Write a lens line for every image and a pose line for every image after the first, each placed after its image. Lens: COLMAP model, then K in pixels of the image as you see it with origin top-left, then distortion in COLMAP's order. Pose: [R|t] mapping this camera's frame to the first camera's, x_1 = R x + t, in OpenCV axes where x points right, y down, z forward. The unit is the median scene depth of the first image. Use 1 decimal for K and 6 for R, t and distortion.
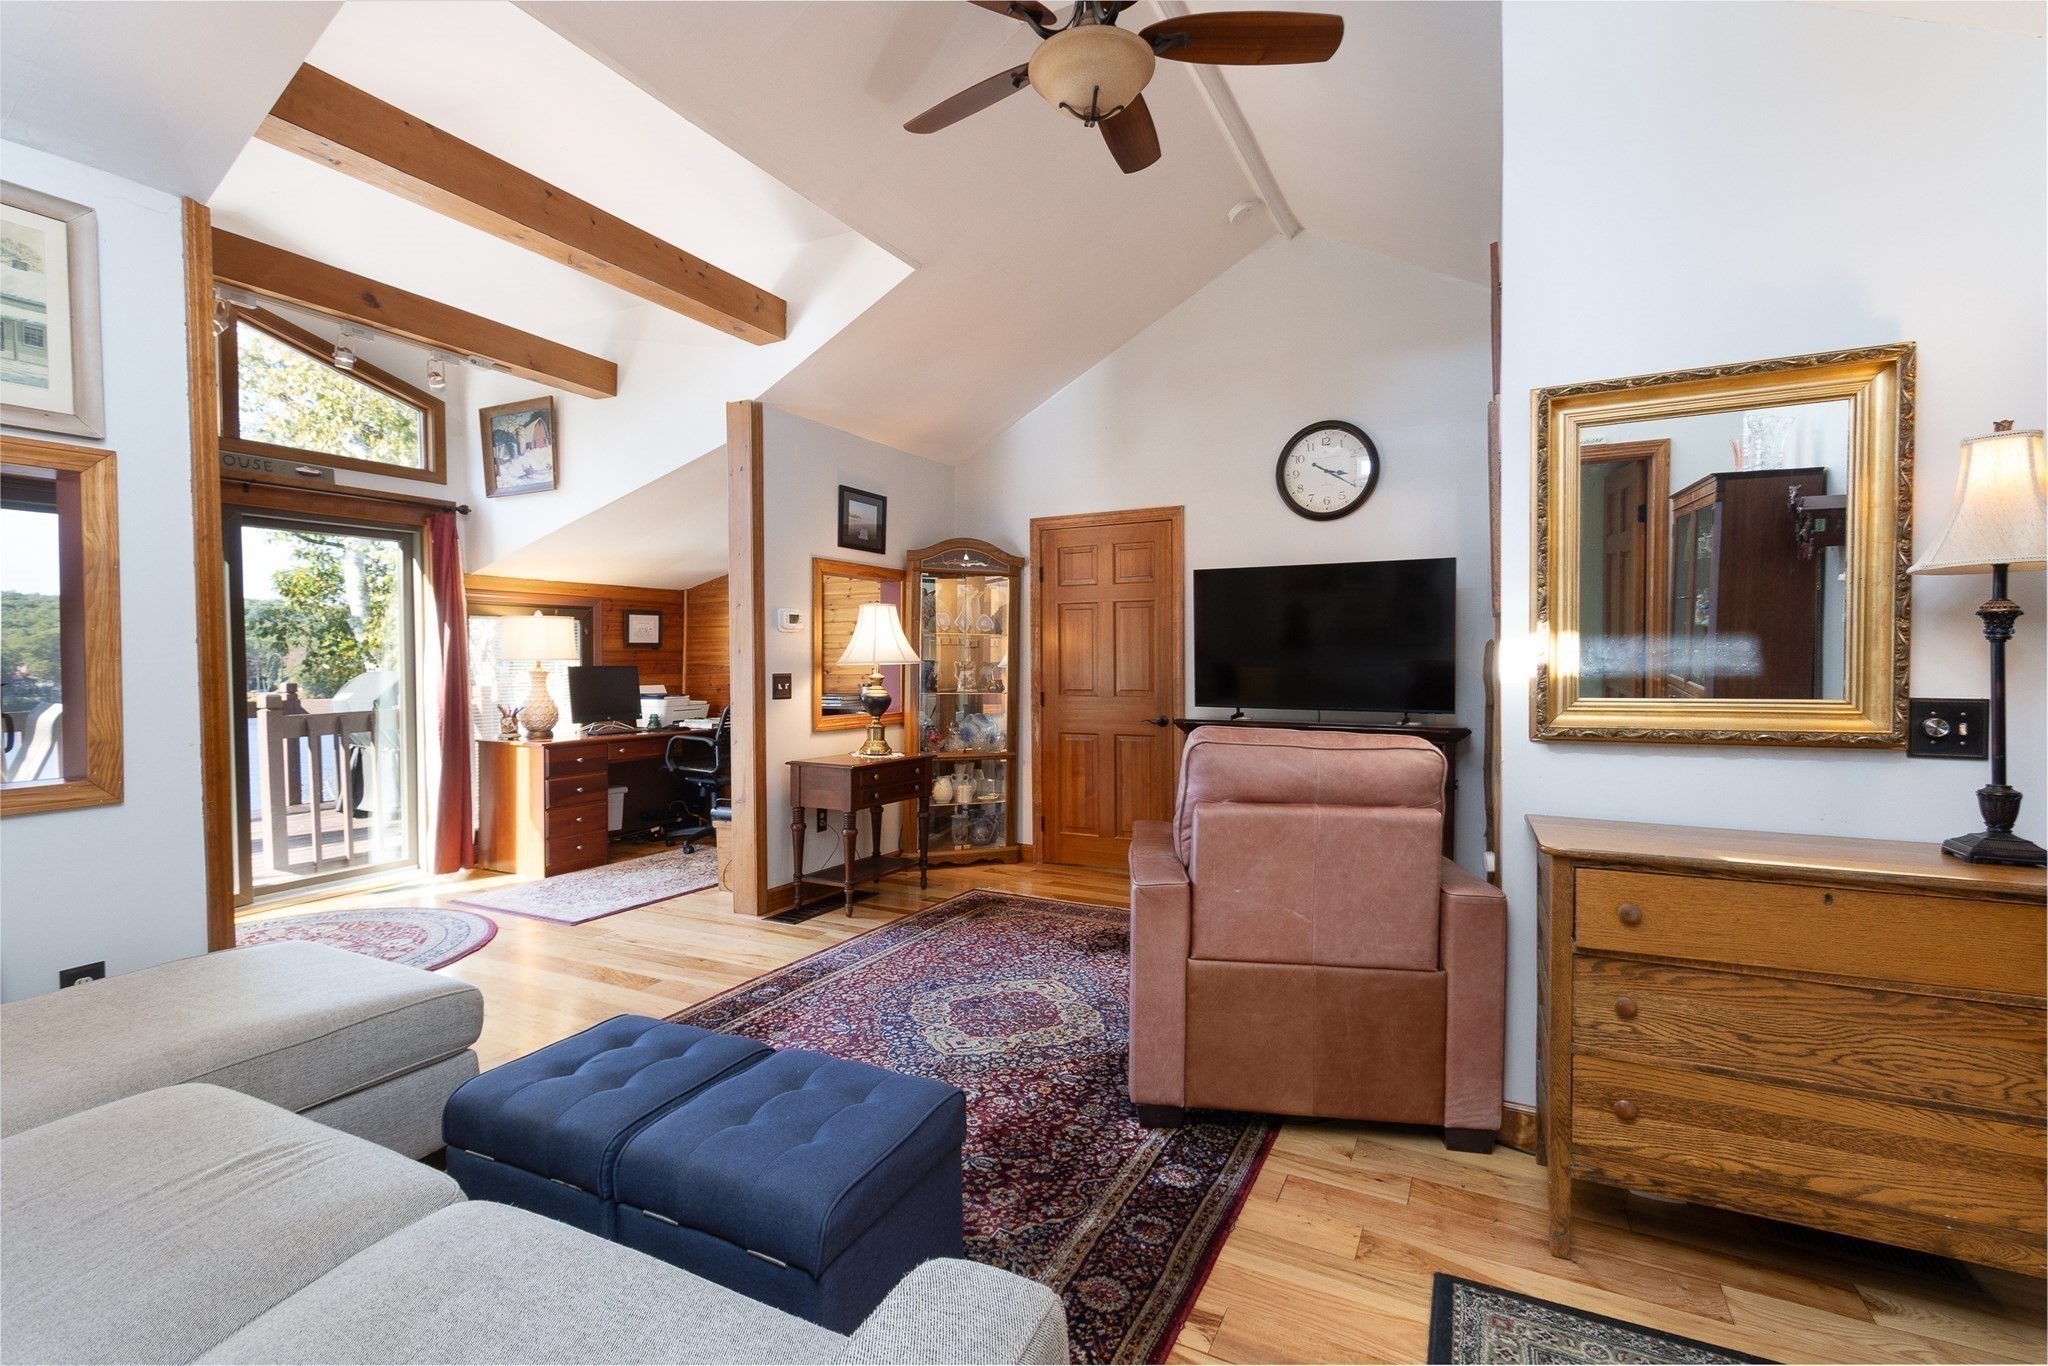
lens RADIAL K [[938.4, 0, 1028.2], [0, 938.4, 686.3], [0, 0, 1]] dist [0.003385, -0.002819]
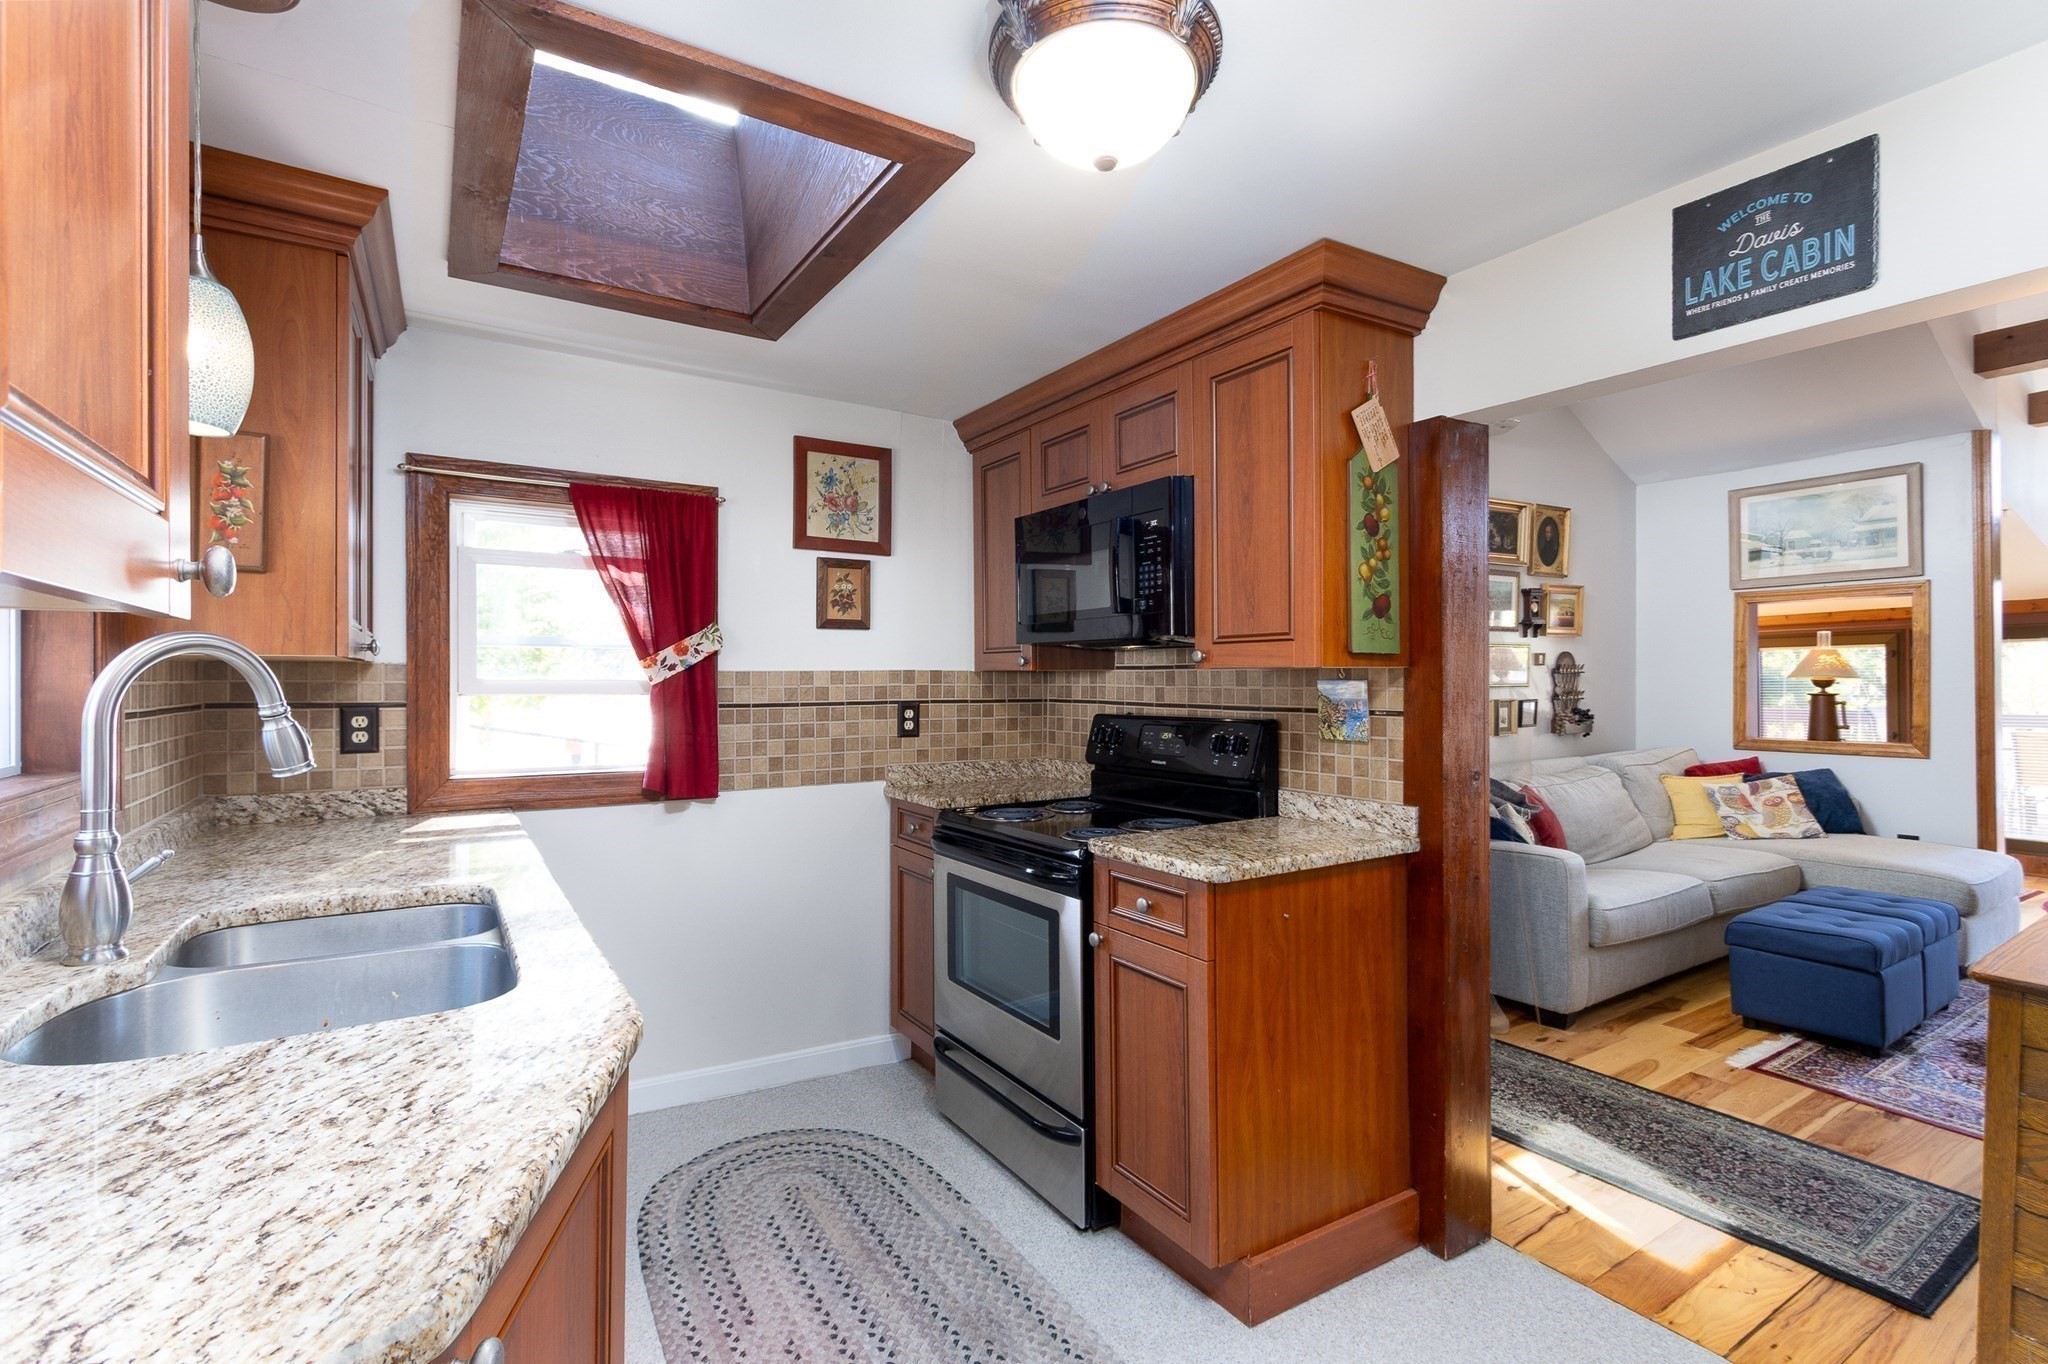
lens RADIAL K [[938.4, 0, 1014.4], [0, 938.4, 677.3], [0, 0, 1]] dist [0.003385, -0.002819]
pose [[-0.524749, 0.013975, -0.851142, 0.752864], [-0.011958, 0.999646, 0.023786, -0.030862], [0.851173, 0.022659, -0.524396, 0.179862]]
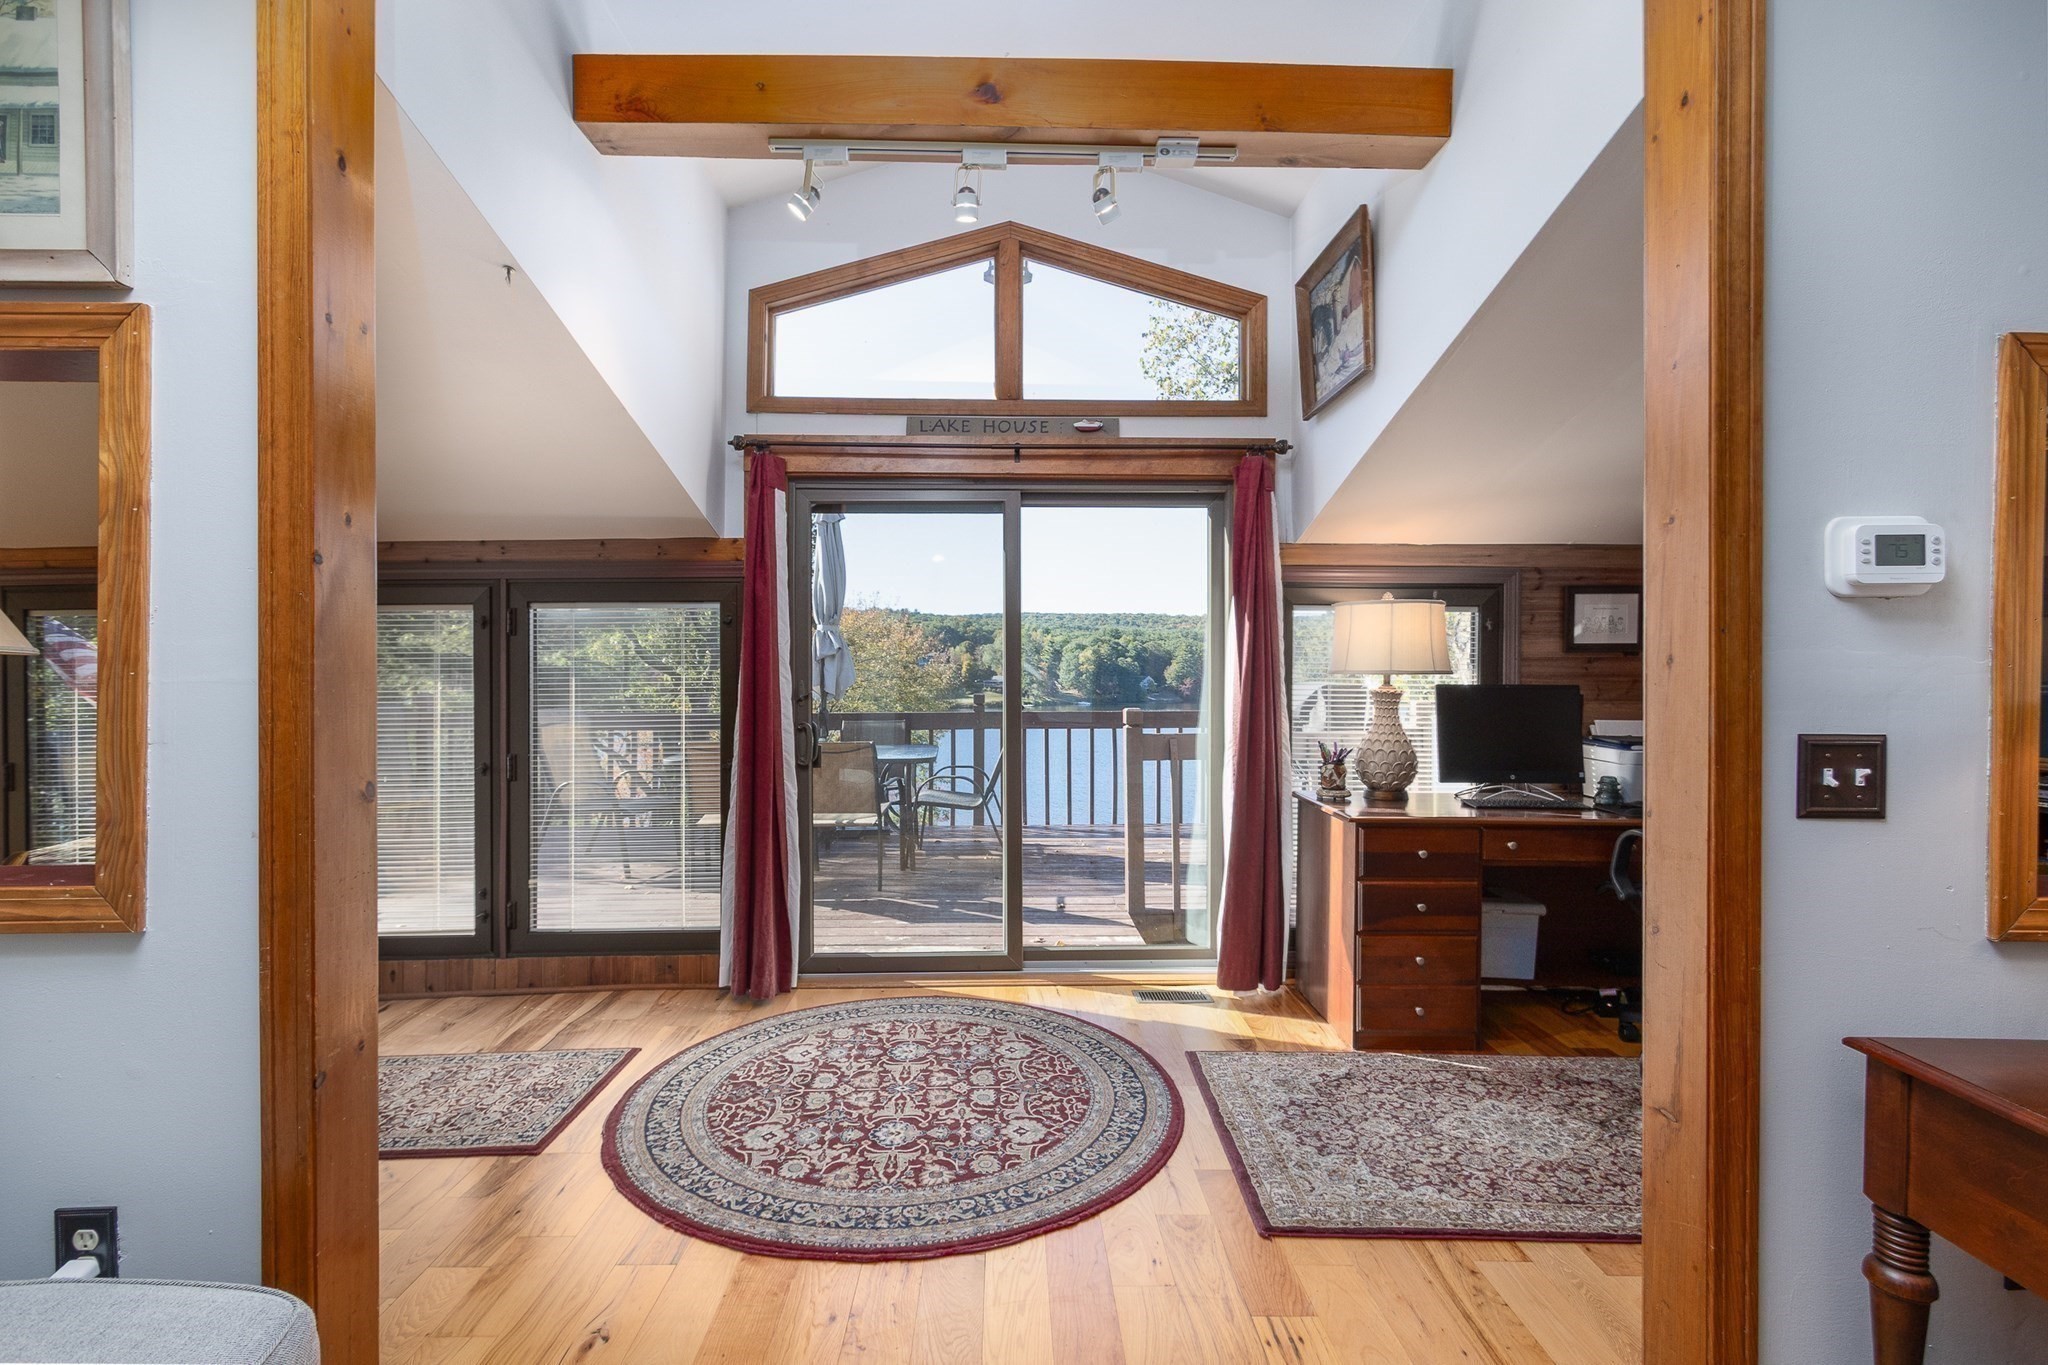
lens RADIAL K [[938.4, 0, 1012.2], [0, 938.4, 669.6], [0, 0, 1]] dist [0.003385, -0.002819]
pose [[0.472743, 0.011259, -0.881129, -0.104143], [-0.032630, 0.999456, -0.004735, -0.020883], [0.880596, 0.030990, 0.472853, 0.529676]]
